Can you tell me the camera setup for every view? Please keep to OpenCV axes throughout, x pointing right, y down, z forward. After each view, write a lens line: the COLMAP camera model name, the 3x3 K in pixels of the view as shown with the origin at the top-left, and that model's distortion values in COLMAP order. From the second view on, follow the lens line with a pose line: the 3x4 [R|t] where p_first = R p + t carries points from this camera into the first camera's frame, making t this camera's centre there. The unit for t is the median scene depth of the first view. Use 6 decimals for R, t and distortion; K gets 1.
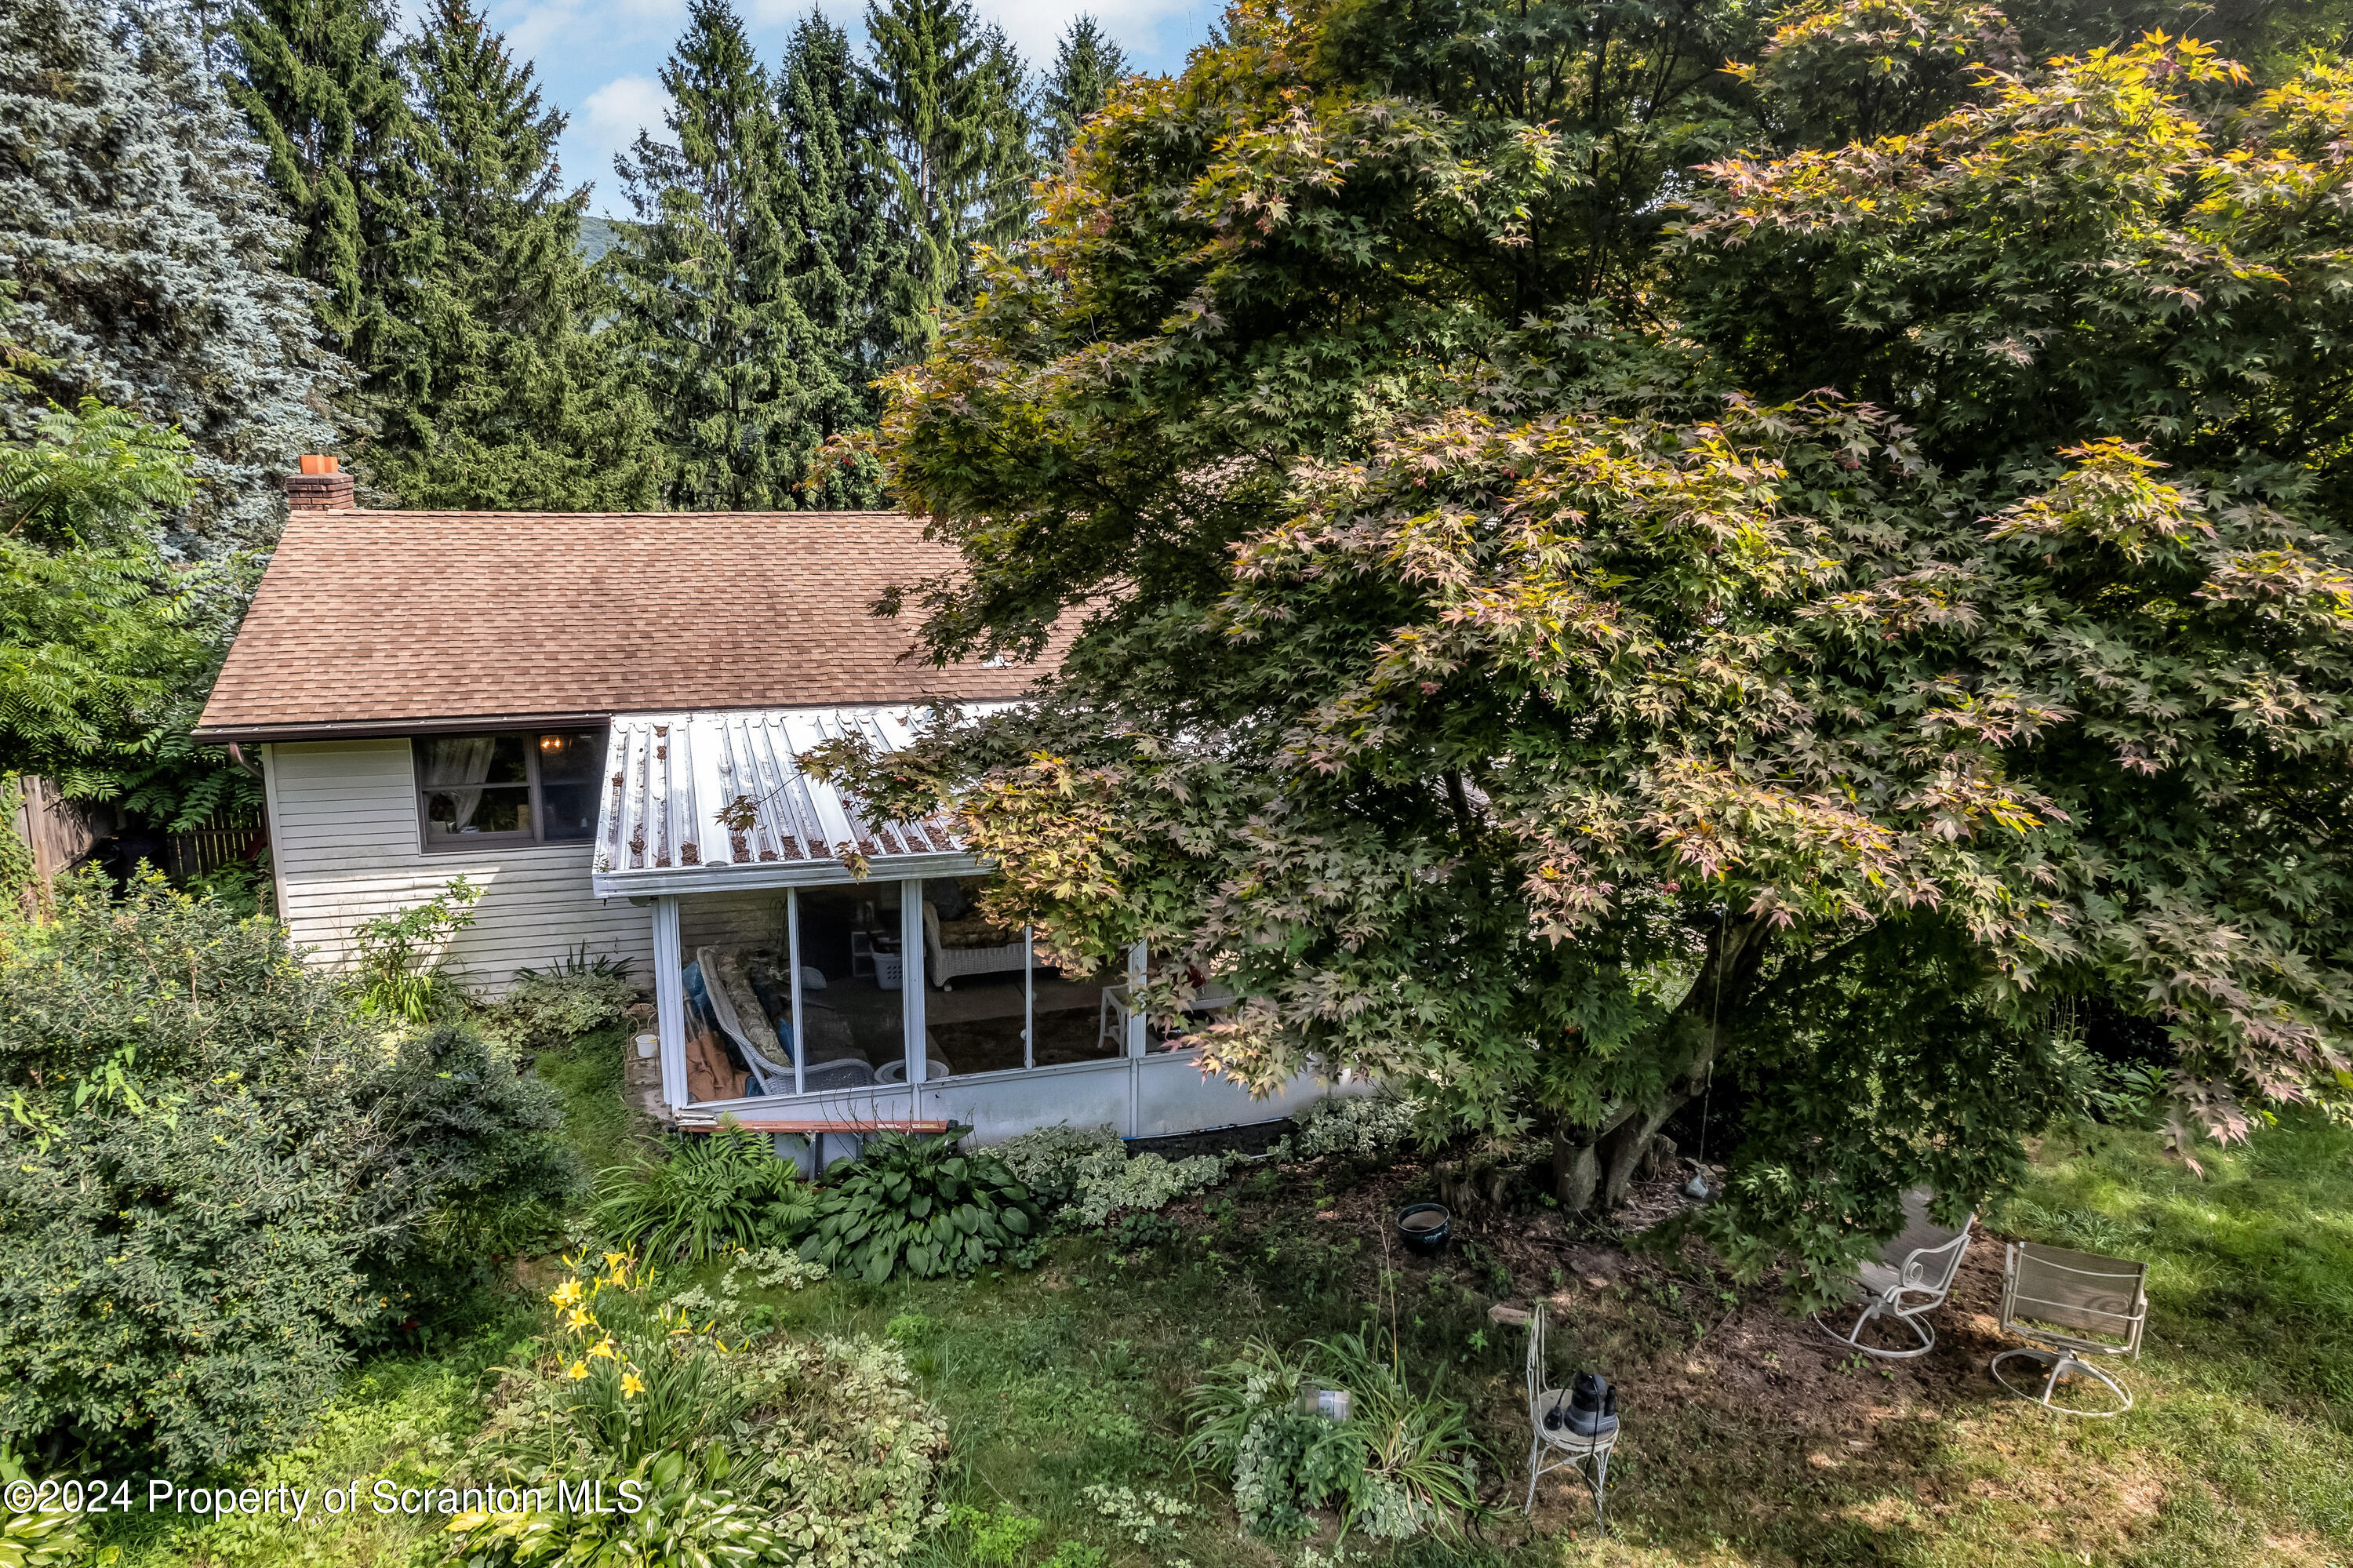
lens RADIAL K [[1554.3, 0, 1187.3], [0, 1554.3, 784.2], [0, 0, 1]] dist [-0.079706, 0.062100]
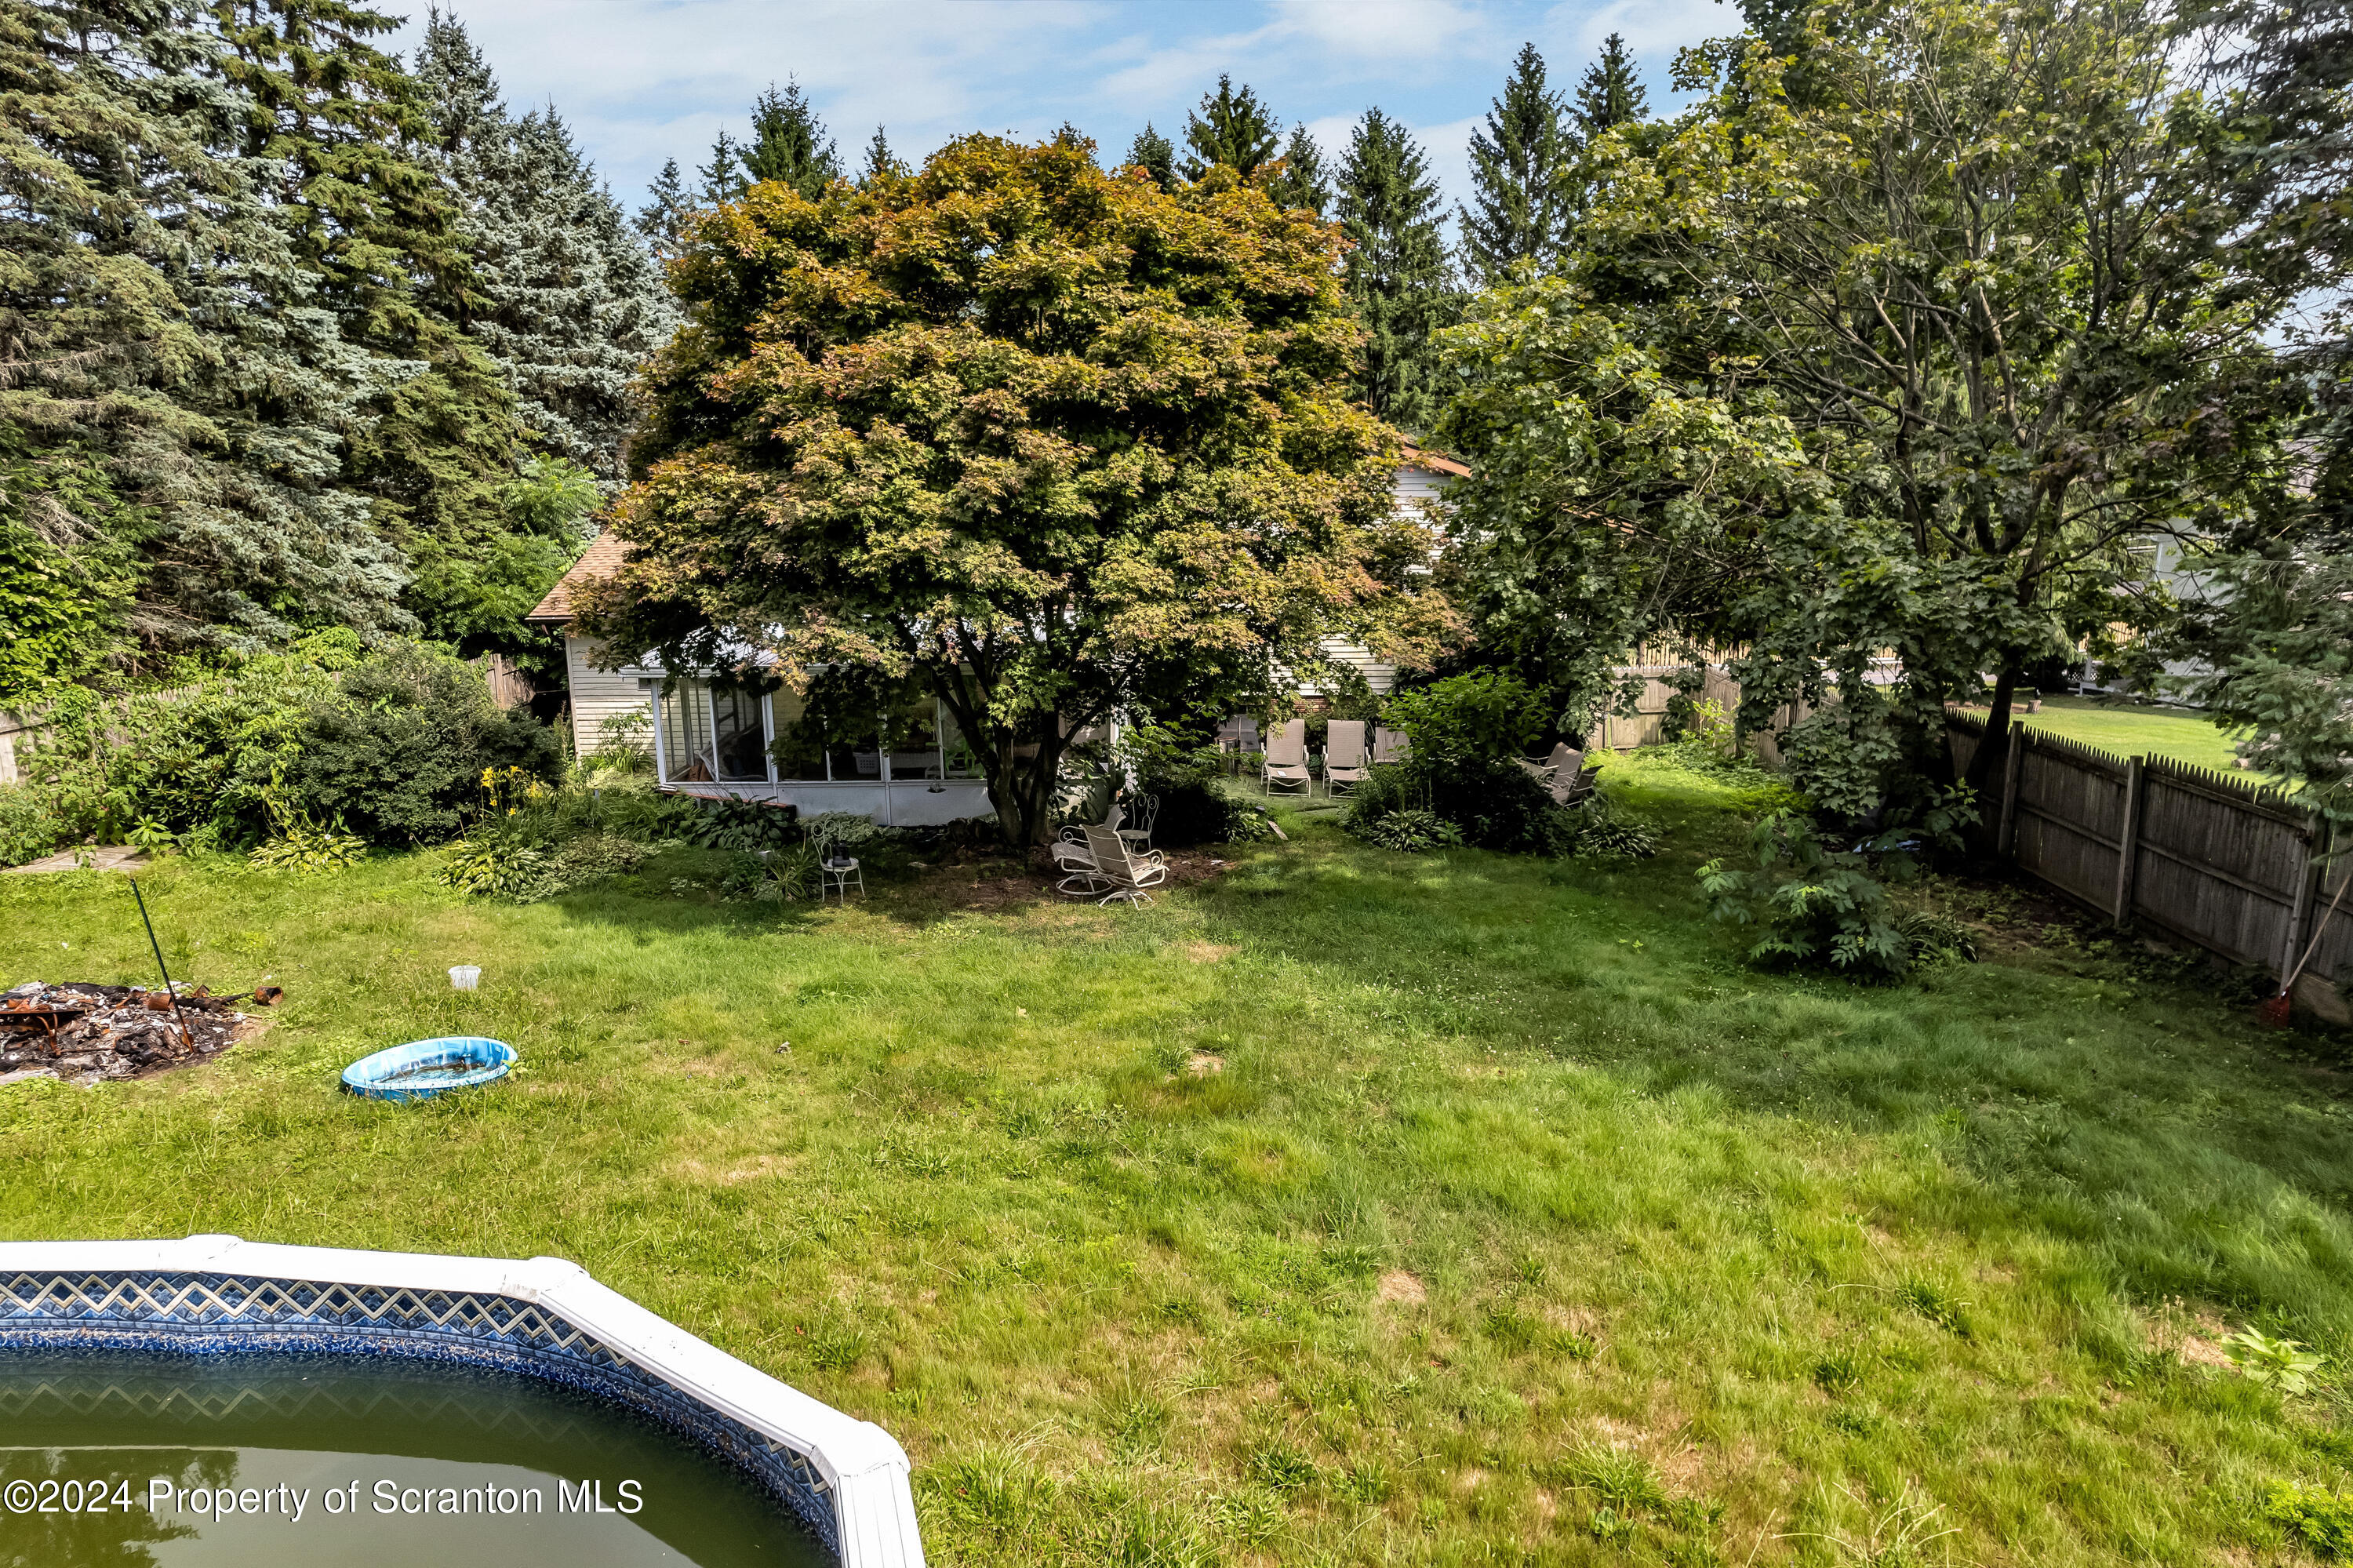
lens RADIAL K [[1554.3, 0, 1187.3], [0, 1554.3, 784.2], [0, 0, 1]] dist [-0.079706, 0.062100]
pose [[0.933740, 0.046525, -0.354916, 0.604220], [-0.050604, 0.998716, -0.002215, 0.097250], [0.354357, 0.020029, 0.934896, -0.401603]]
